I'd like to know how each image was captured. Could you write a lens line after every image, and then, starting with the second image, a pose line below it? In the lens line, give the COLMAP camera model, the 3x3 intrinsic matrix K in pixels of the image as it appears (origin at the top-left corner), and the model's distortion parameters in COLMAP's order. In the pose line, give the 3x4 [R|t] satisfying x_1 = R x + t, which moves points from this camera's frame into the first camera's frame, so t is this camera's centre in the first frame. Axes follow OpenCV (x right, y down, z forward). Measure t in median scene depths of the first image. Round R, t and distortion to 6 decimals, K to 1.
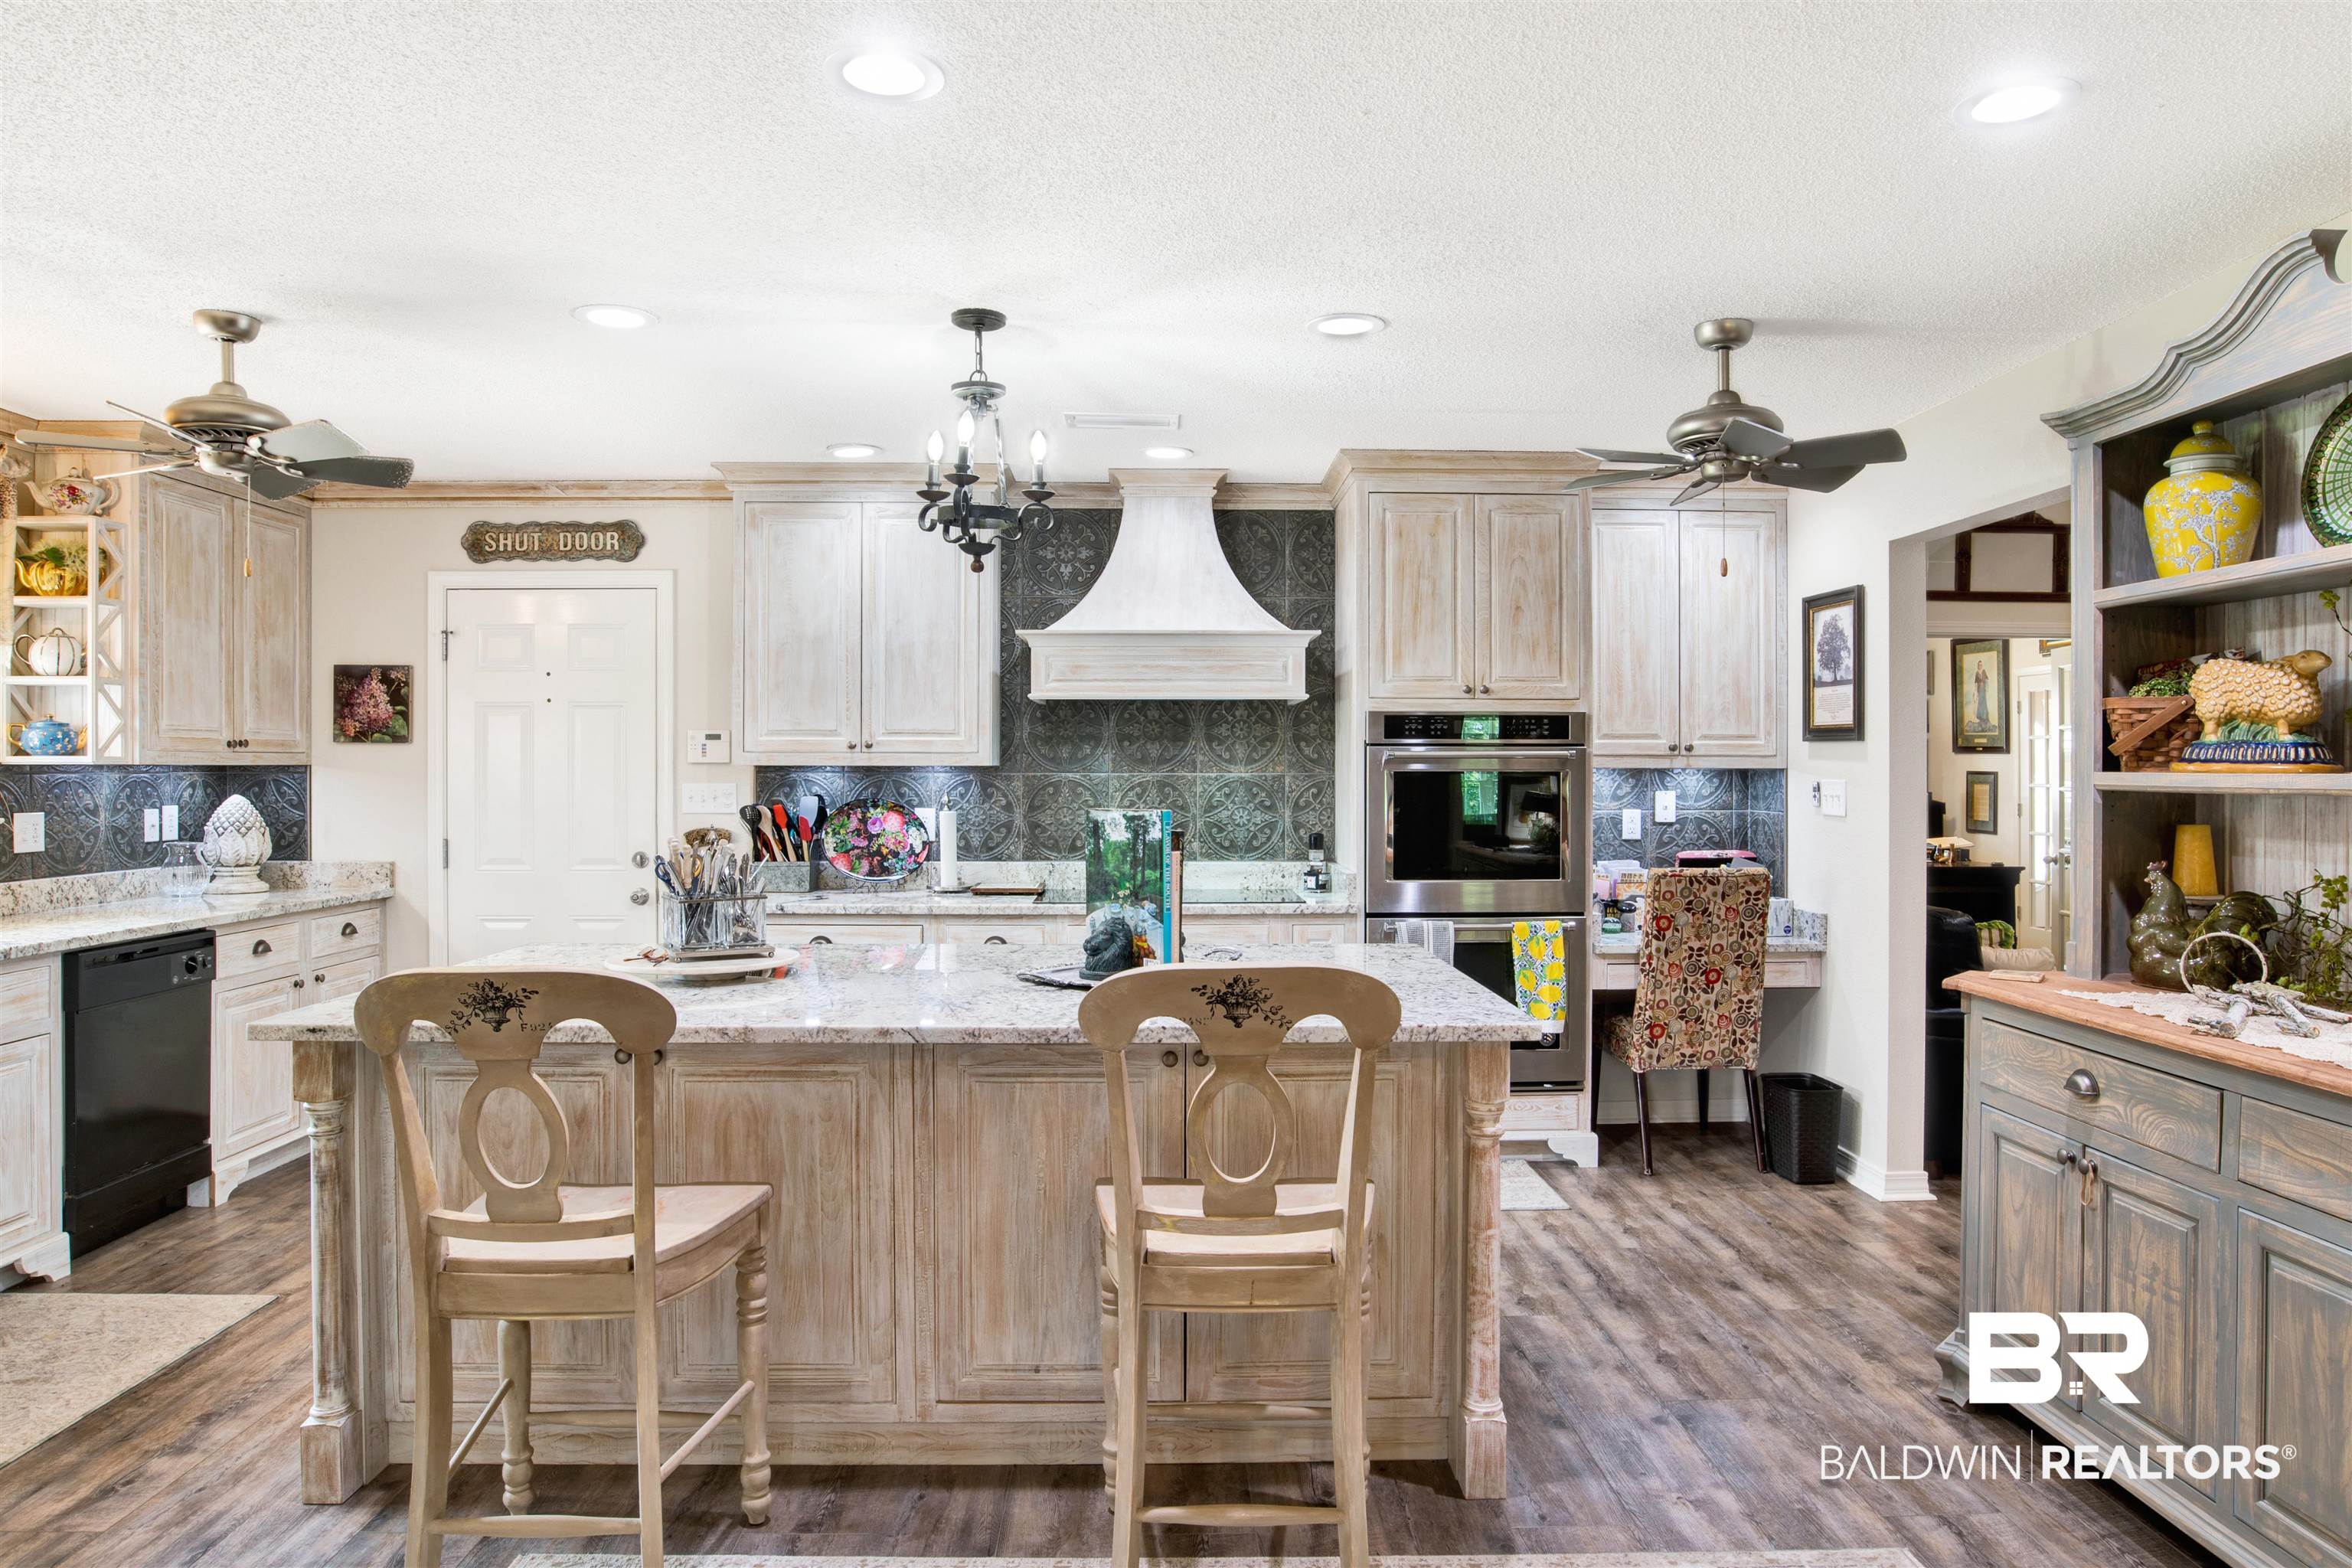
lens RADIAL K [[1472.6, 0, 1176.4], [0, 1472.6, 773.5], [0, 0, 1]] dist [-0.058859, 0.004876]
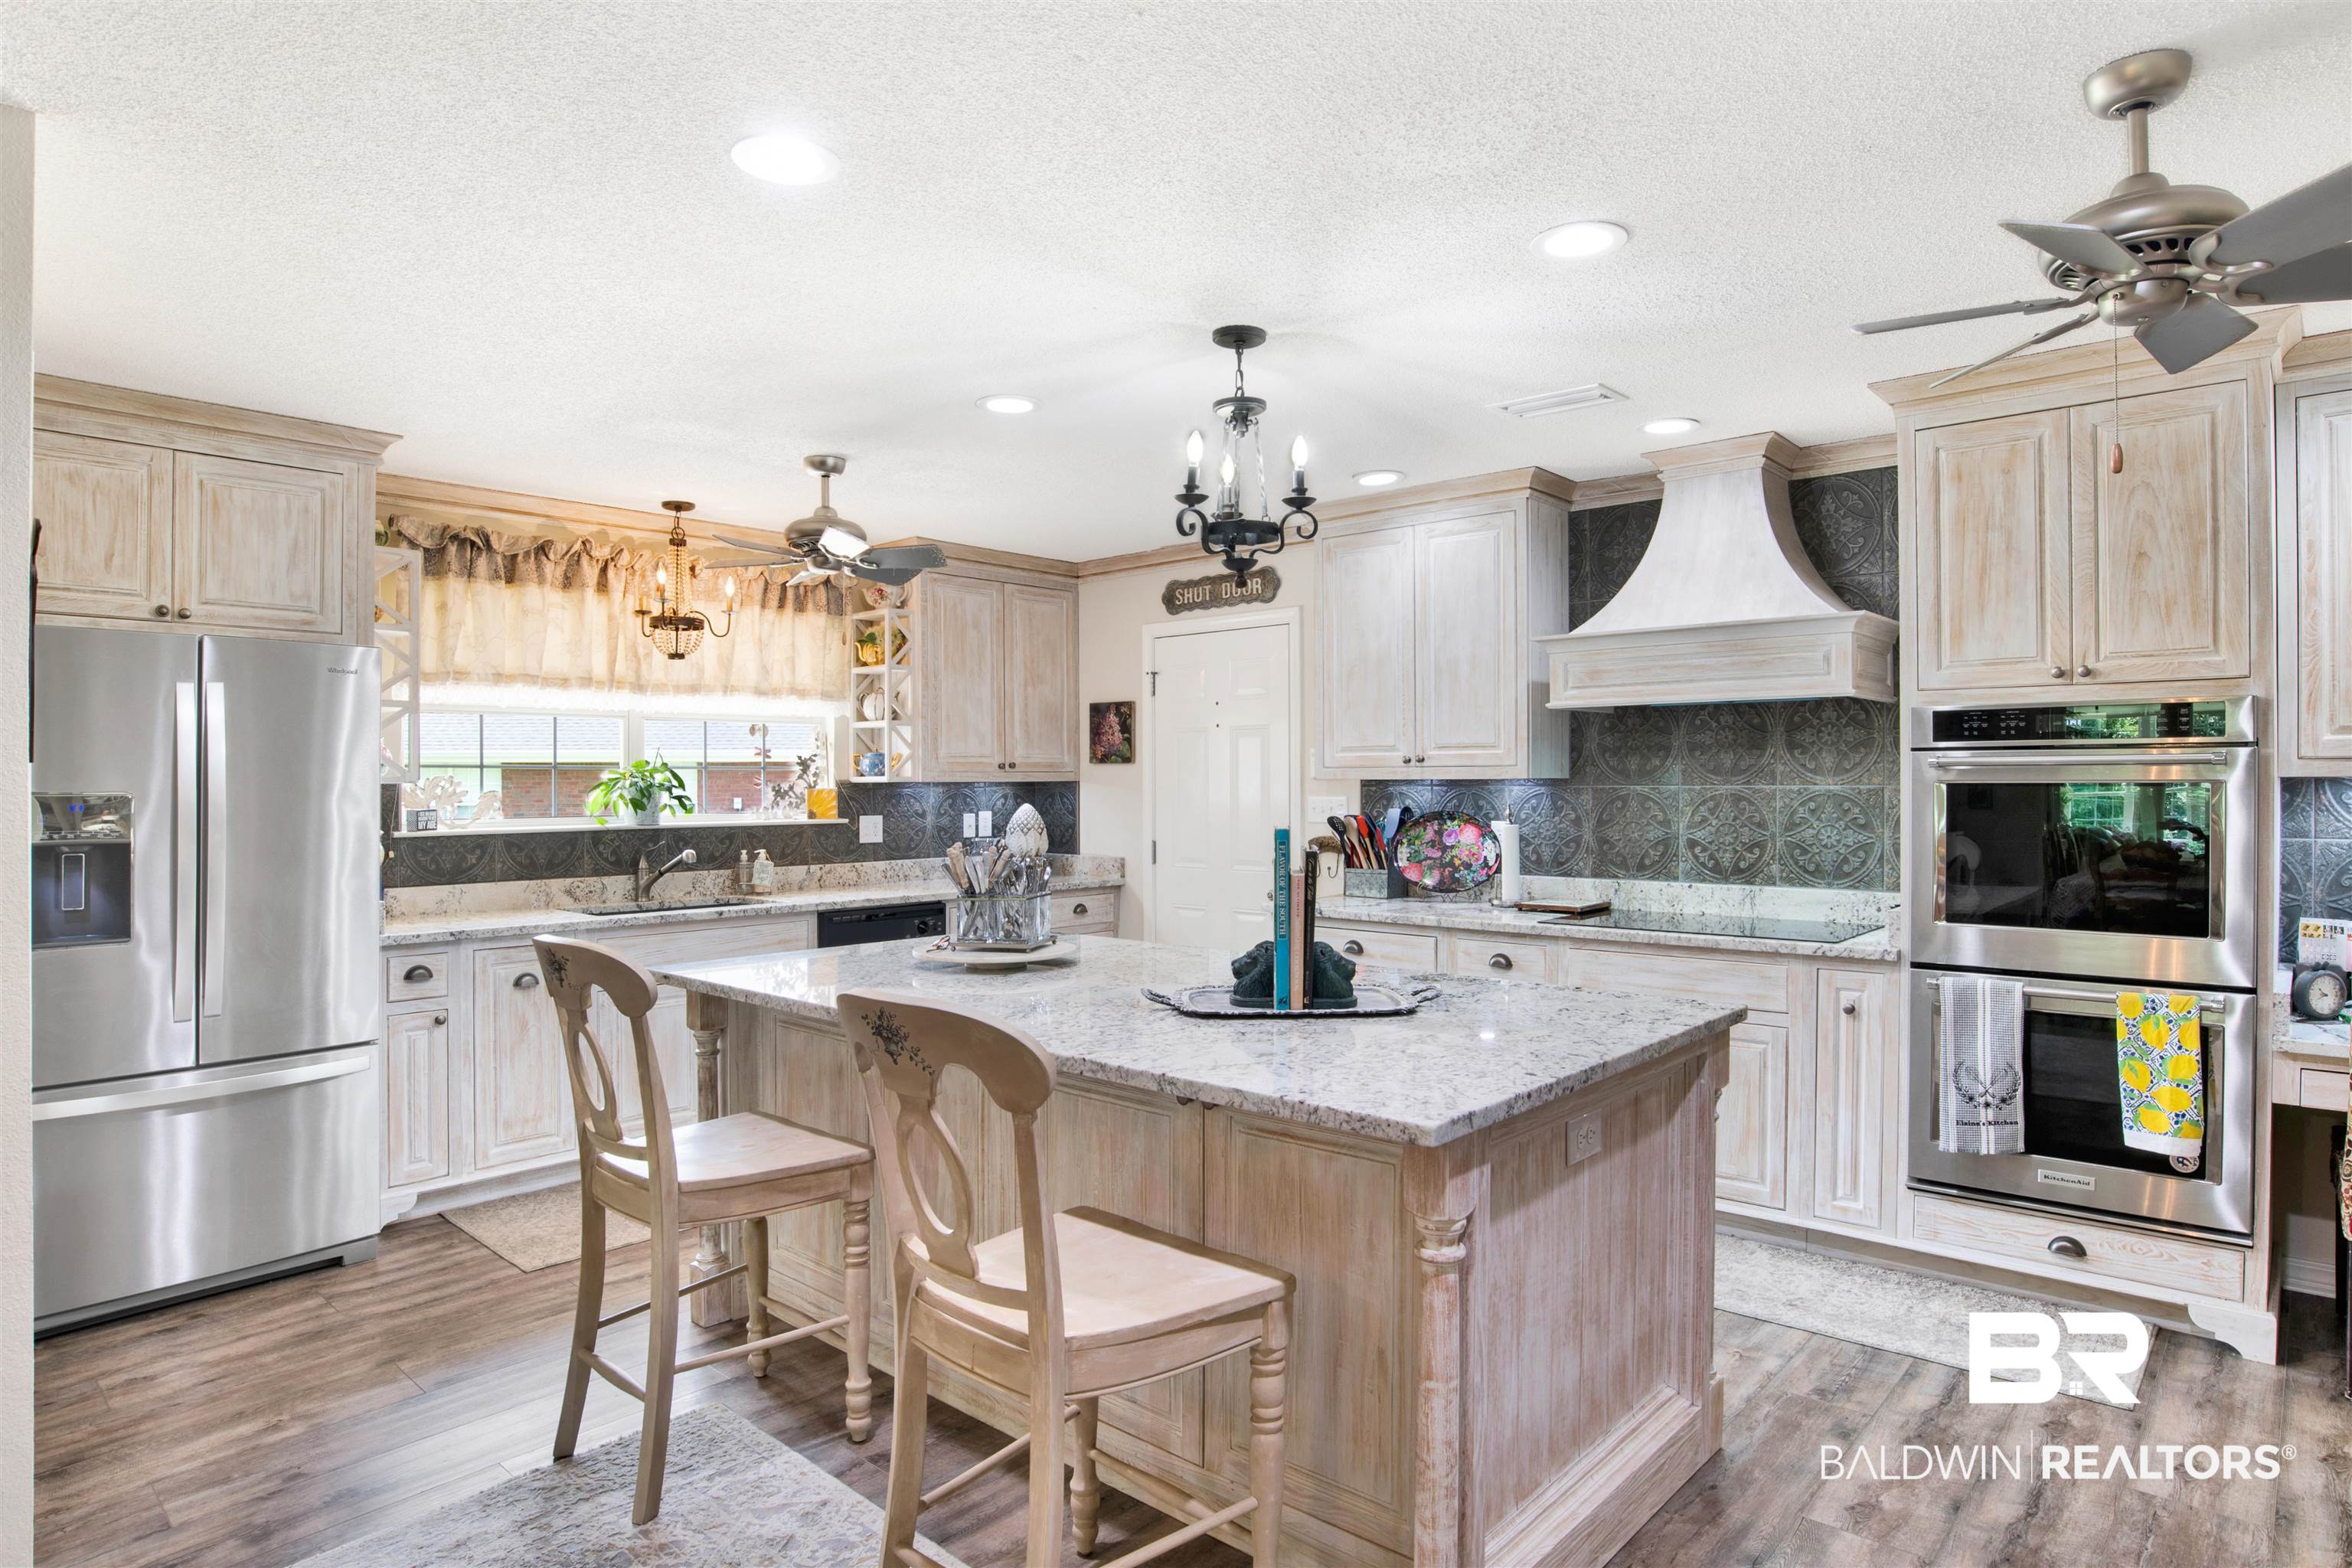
lens RADIAL K [[1315.6, 0, 1172.1], [0, 1315.6, 789.5], [0, 0, 1]] dist [-0.066652, 0.023215]
pose [[0.727009, -0.000690, -0.686627, 0.297204], [0.003474, 0.999990, 0.002674, -0.001169], [0.686619, -0.004329, 0.727005, 0.208365]]
